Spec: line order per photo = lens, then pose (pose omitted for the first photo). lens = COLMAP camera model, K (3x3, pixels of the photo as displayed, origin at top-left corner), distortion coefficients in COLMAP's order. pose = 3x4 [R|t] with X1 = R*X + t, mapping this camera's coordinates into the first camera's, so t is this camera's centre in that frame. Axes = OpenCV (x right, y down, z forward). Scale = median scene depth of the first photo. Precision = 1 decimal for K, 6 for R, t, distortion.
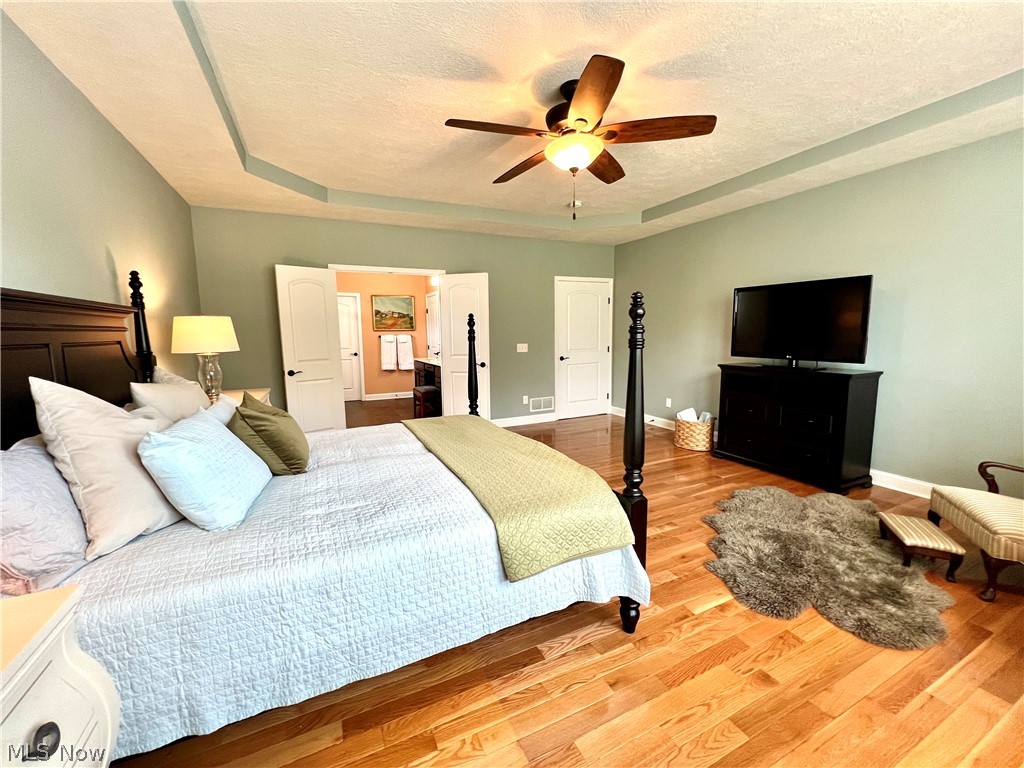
lens RADIAL K [[413.2, 0, 508.5], [0, 413.2, 383.6], [0, 0, 1]] dist [-0.004258, -0.000115]
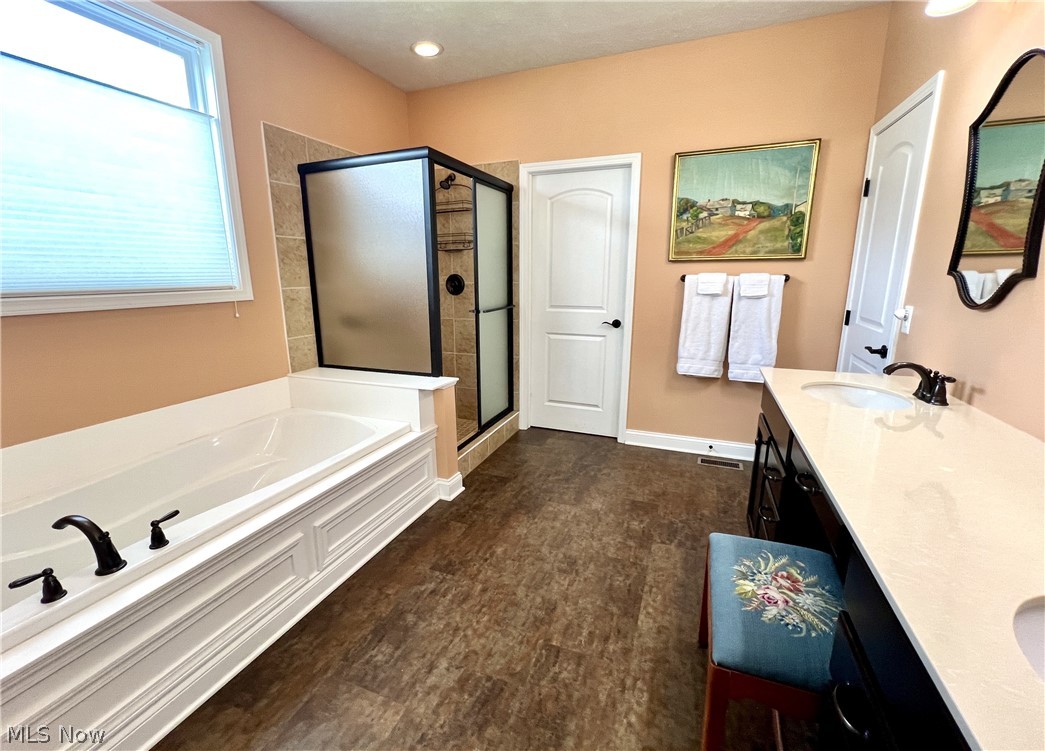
lens RADIAL K [[457.3, 0, 502.7], [0, 457.3, 377.2], [0, 0, 1]] dist [-0.002835, -0.000258]
pose [[0.662507, 0.173789, -0.728616, -0.154736], [-0.092014, 0.984228, 0.151092, -0.100333], [0.743382, -0.033057, 0.668049, 0.825778]]
